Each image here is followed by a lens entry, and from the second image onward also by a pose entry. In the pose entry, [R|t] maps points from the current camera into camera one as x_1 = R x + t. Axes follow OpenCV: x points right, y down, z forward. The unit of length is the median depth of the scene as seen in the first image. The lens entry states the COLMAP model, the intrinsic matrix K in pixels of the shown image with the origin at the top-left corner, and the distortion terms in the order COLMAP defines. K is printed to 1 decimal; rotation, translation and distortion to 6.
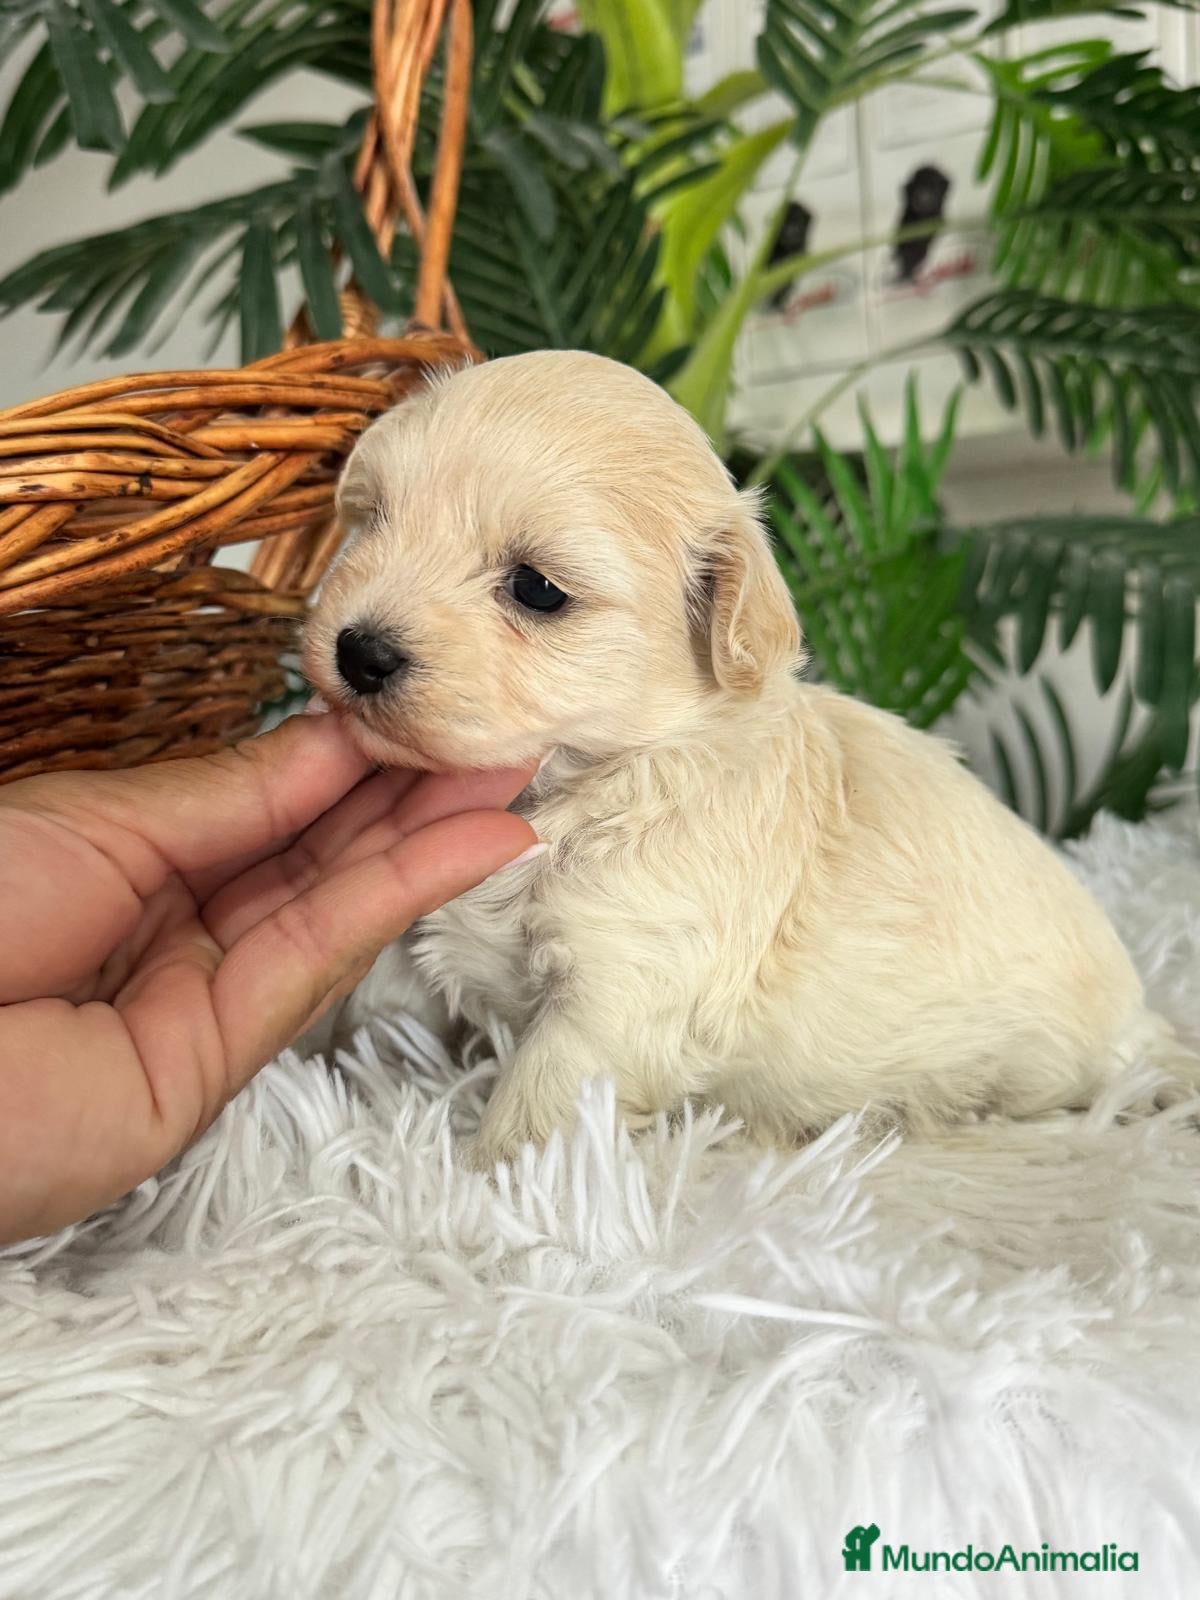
lens RADIAL K [[1554.4, 0, 600.0], [0, 1554.4, 800.0], [0, 0, 1]] dist [0.066828, -0.227944]
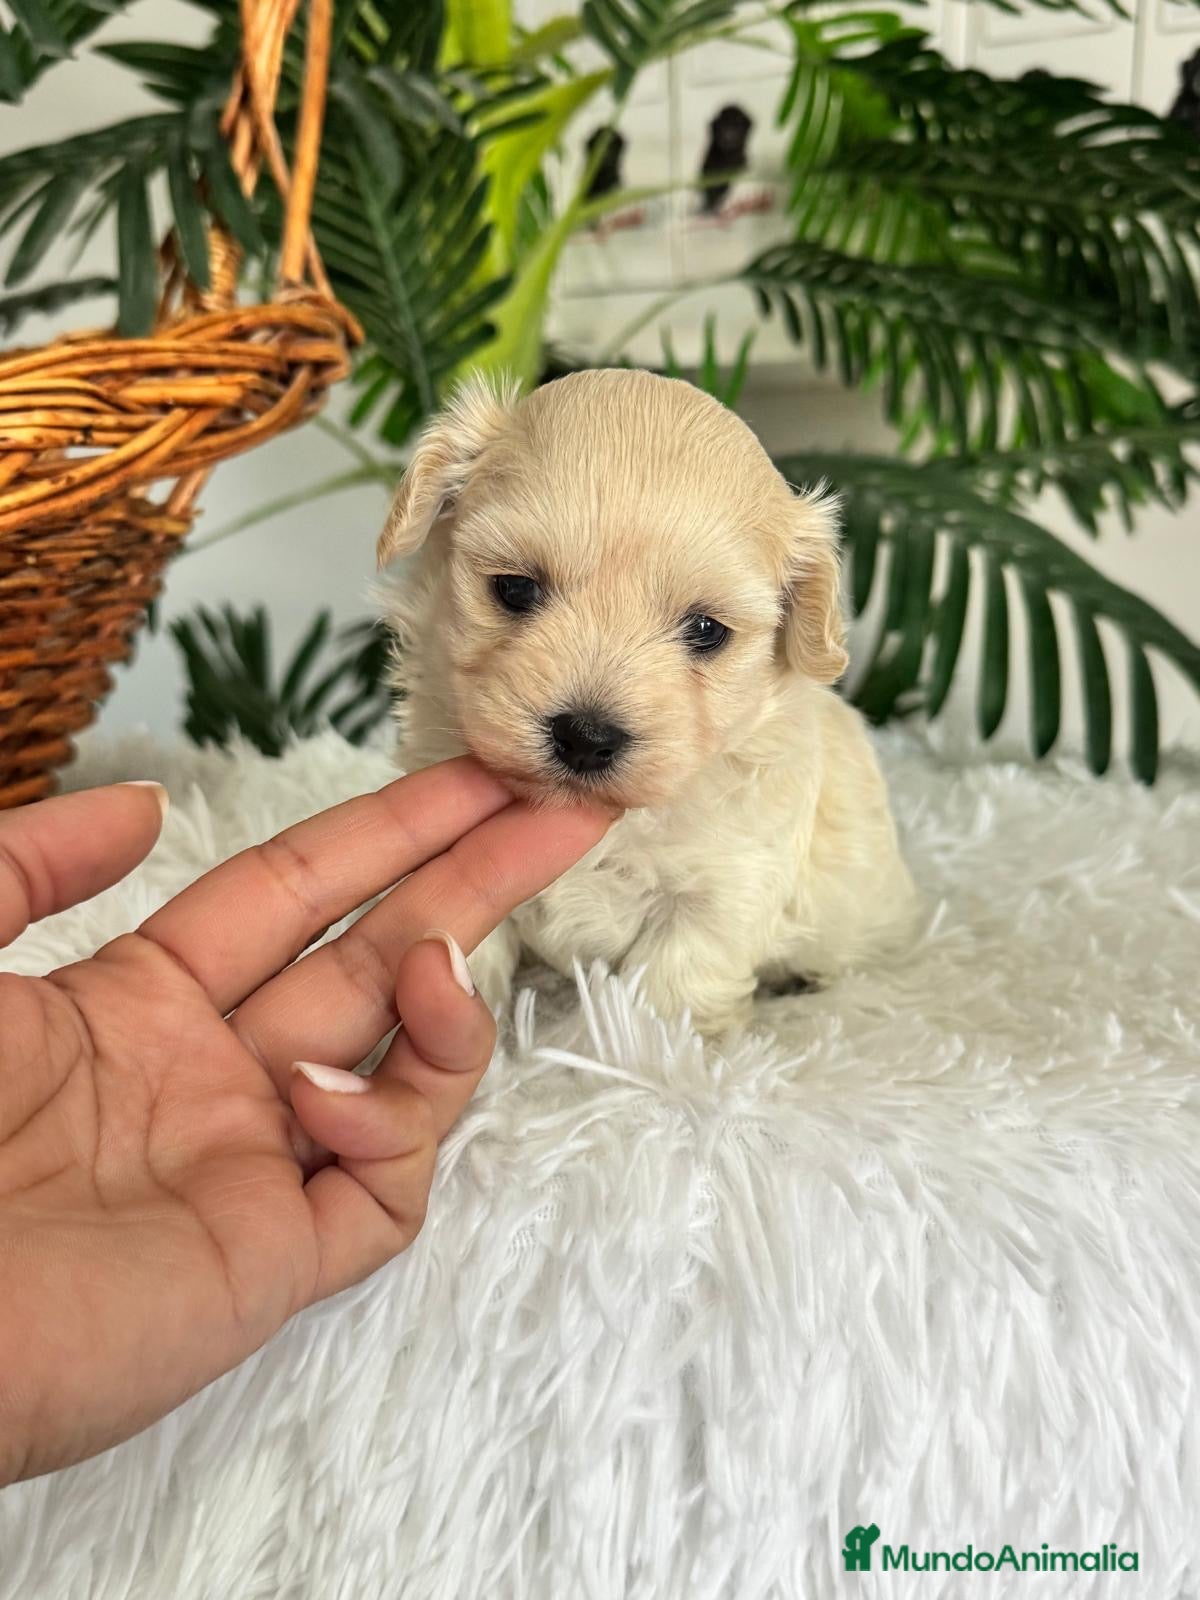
lens RADIAL K [[1473.2, 0, 600.0], [0, 1473.2, 800.0], [0, 0, 1]] dist [0.144878, -0.395681]
pose [[0.990879, 0.020920, 0.133117, -0.019188], [-0.031257, 0.996614, 0.076048, -0.008699], [-0.131076, -0.079515, 0.988178, -0.104480]]
